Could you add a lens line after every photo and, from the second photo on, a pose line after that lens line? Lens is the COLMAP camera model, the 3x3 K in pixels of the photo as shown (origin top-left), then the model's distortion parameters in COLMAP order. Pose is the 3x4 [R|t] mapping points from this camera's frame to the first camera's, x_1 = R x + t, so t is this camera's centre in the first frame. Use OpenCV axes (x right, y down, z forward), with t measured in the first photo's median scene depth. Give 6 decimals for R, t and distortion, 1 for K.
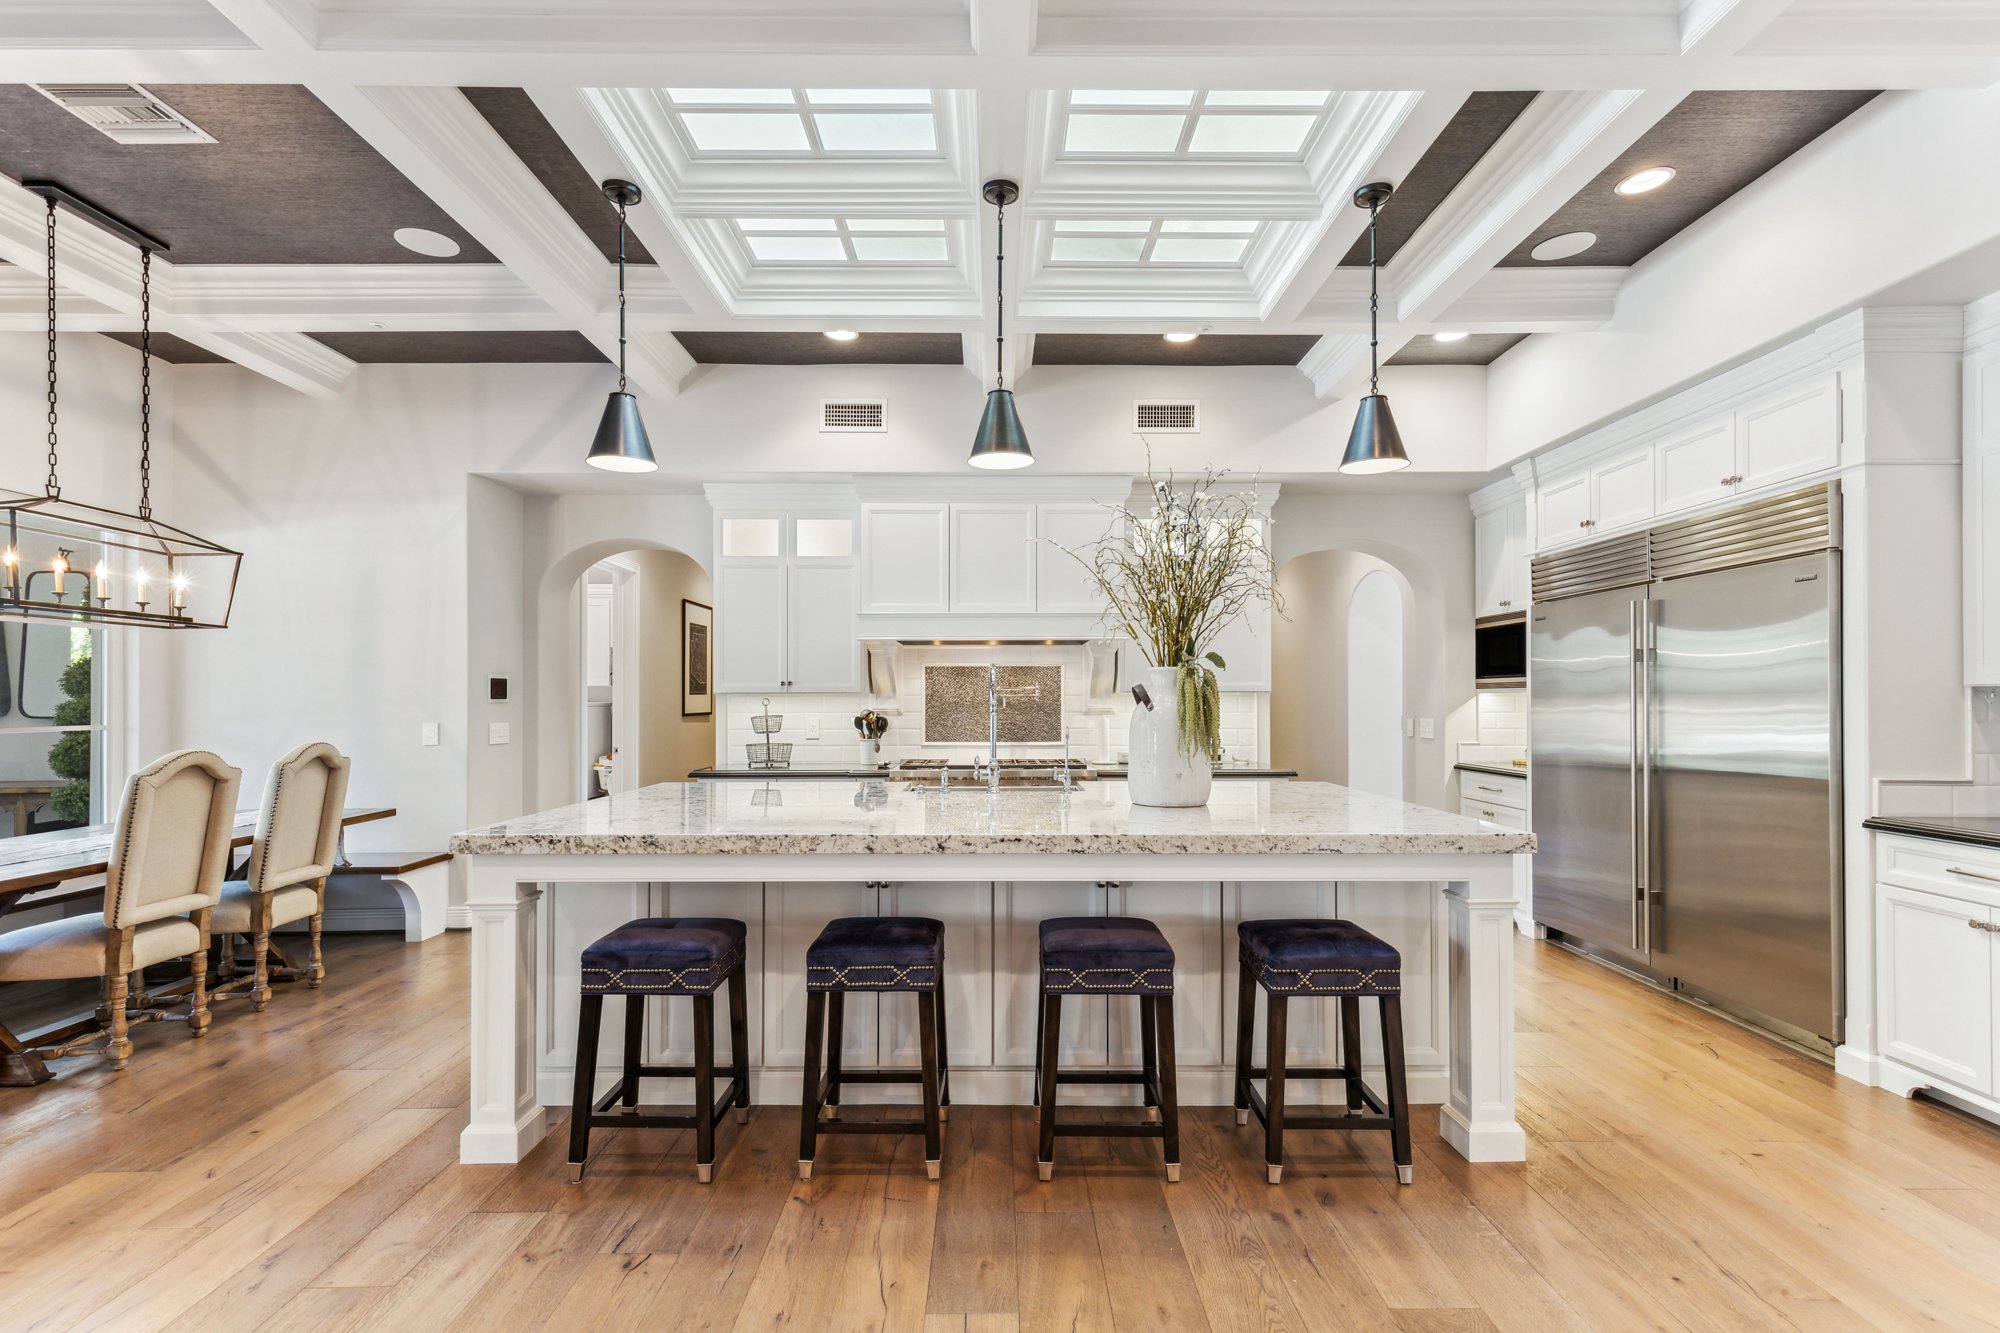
lens RADIAL K [[926.3, 0, 988.4], [0, 926.3, 697.7], [0, 0, 1]] dist [0.001257, 0.000455]
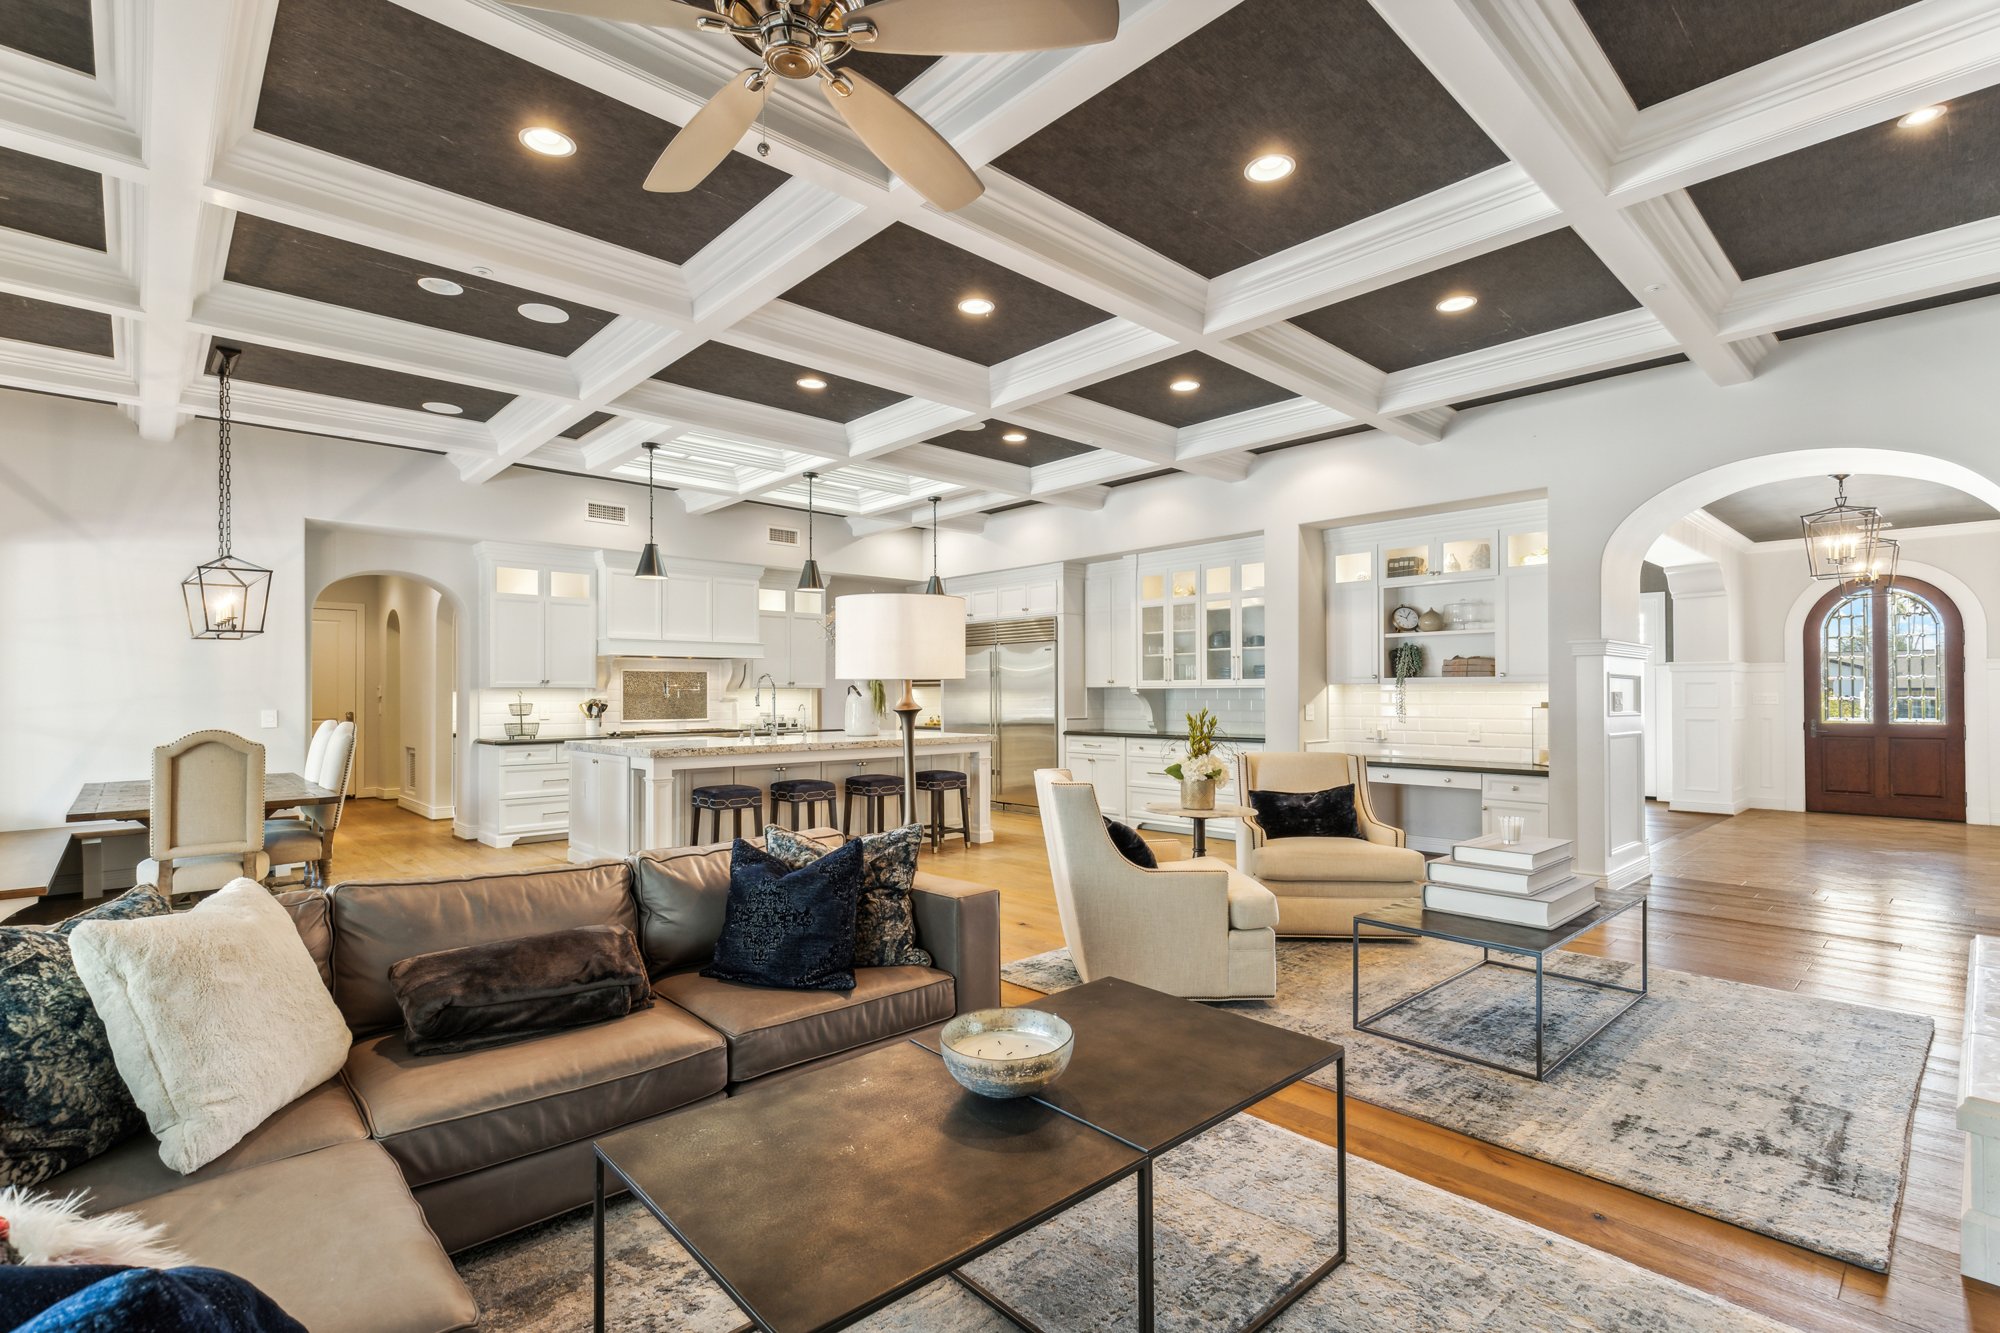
lens RADIAL K [[926.3, 0, 988.4], [0, 926.3, 697.7], [0, 0, 1]] dist [0.001257, 0.000455]
pose [[0.730852, -0.003093, 0.682529, -0.741314], [0.000013, 0.999990, 0.004517, 0.004097], [-0.682536, -0.003292, 0.730845, -0.593496]]
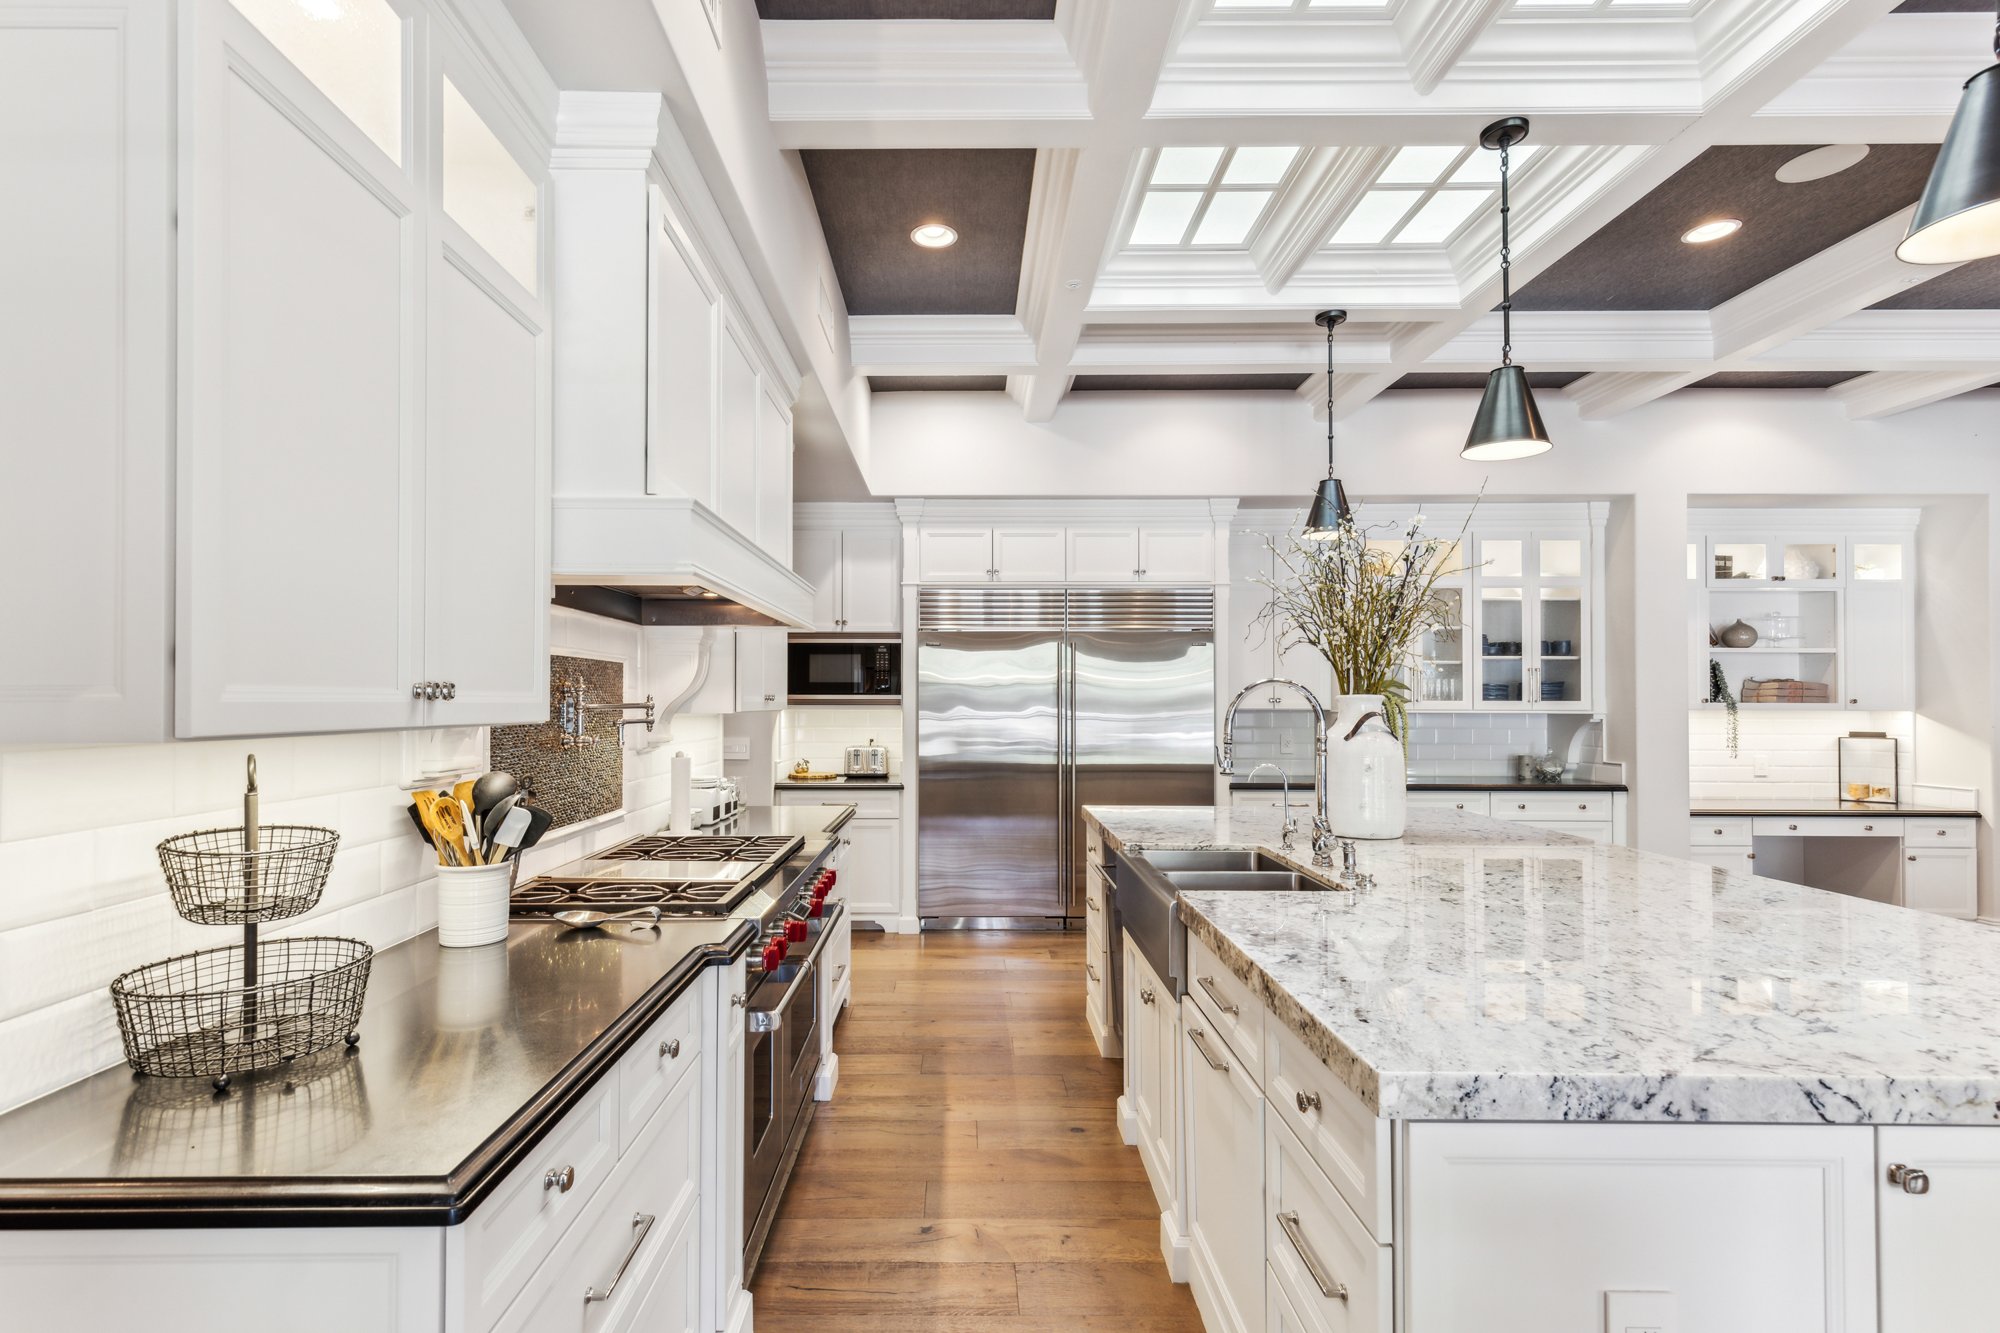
lens RADIAL K [[926.3, 0, 988.4], [0, 926.3, 697.7], [0, 0, 1]] dist [0.001257, 0.000455]
pose [[-0.008912, 0.004397, 0.999951, -0.477686], [-0.005569, 0.999975, -0.004447, -0.014685], [-0.999945, -0.005608, -0.008887, 0.852519]]
